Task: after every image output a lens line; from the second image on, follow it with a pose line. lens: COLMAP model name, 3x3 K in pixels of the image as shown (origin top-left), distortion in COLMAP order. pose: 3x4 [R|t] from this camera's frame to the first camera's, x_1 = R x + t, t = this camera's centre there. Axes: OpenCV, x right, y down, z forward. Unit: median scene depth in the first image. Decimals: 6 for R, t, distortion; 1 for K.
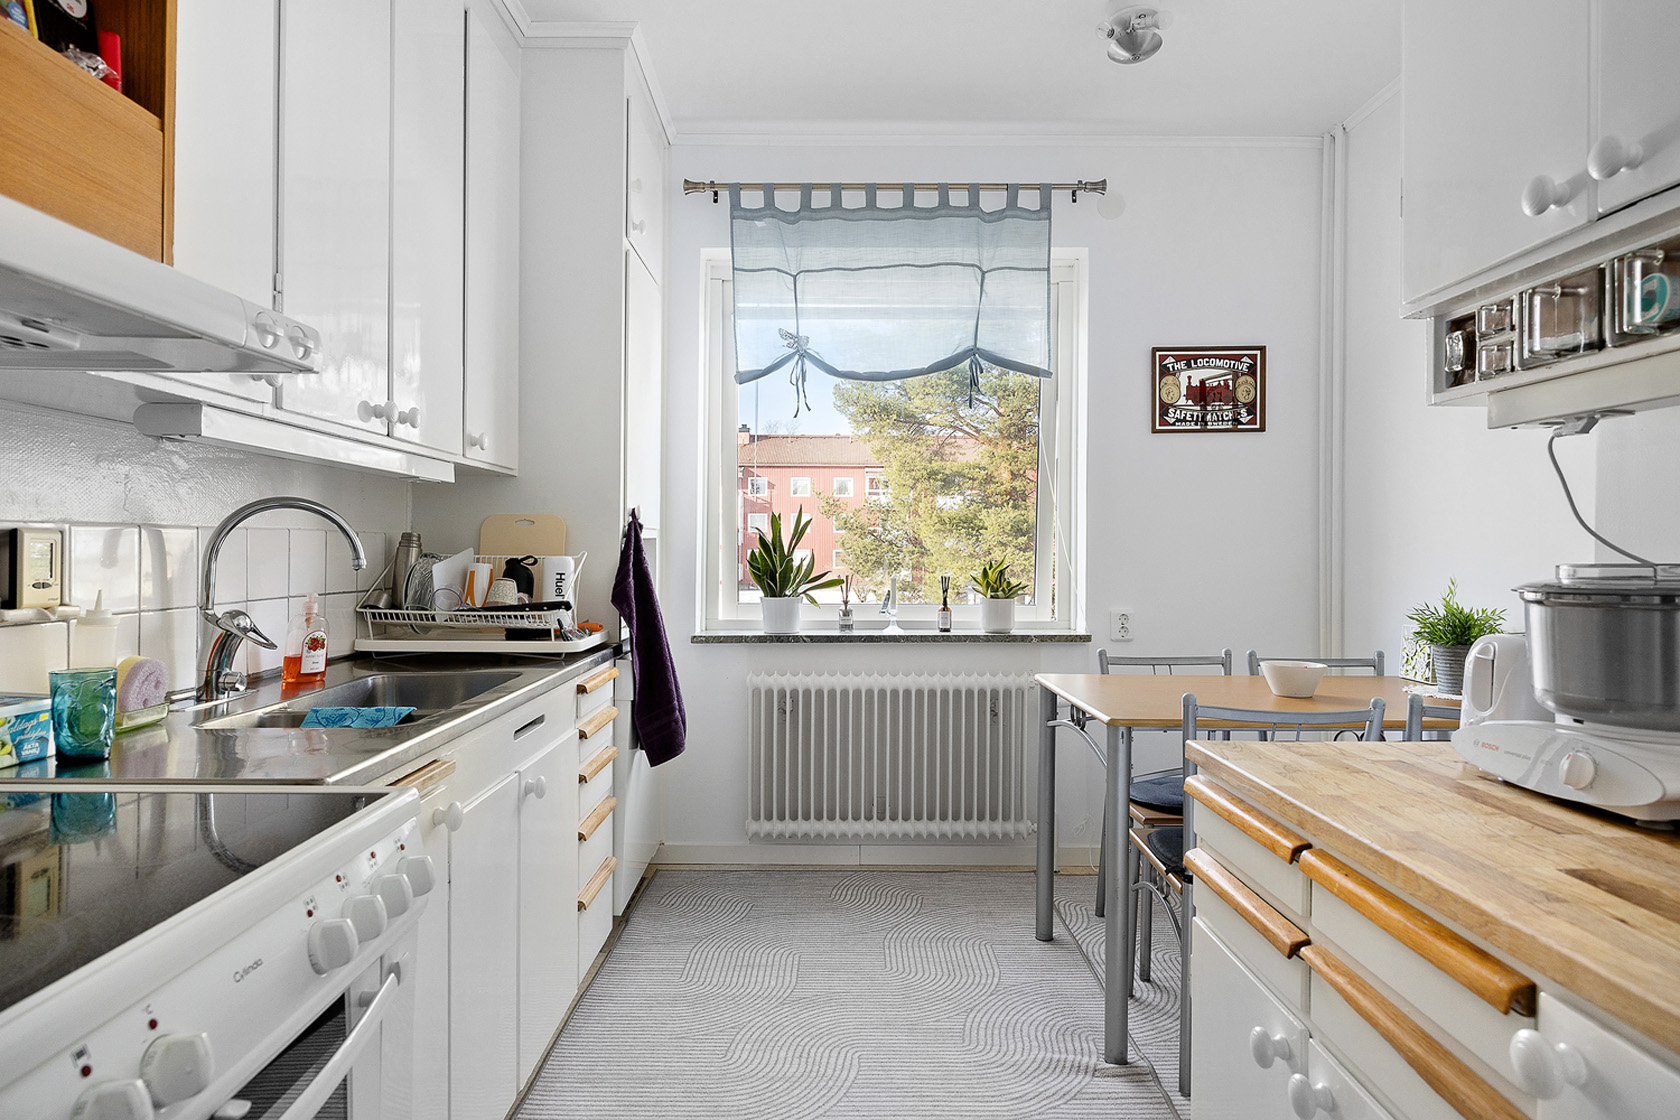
lens RADIAL K [[922.6, 0, 837.4], [0, 922.6, 555.8], [0, 0, 1]] dist [-0.001368, -0.001480]
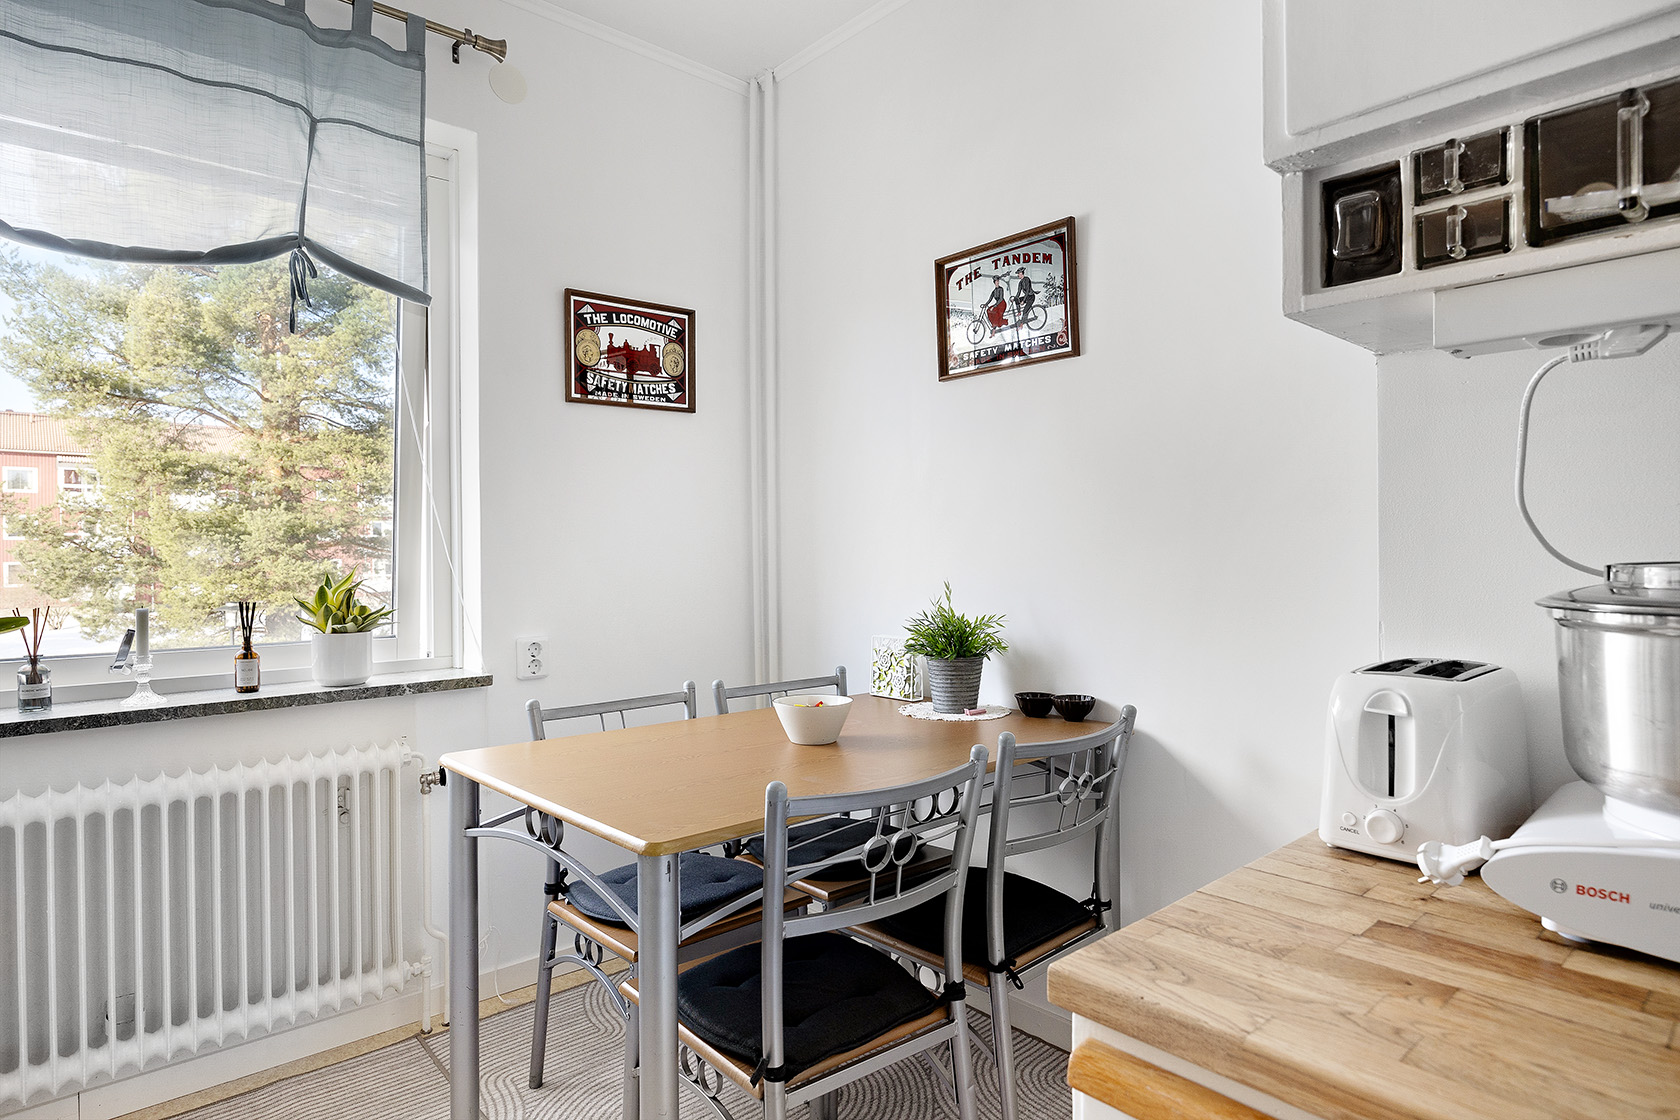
lens RADIAL K [[922.6, 0, 849.6], [0, 922.6, 558.2], [0, 0, 1]] dist [-0.001368, -0.001480]
pose [[0.739114, -0.014820, 0.673418, -0.000233], [0.017652, 0.999841, 0.002630, -0.002013], [-0.673349, 0.009943, 0.739258, 0.283618]]
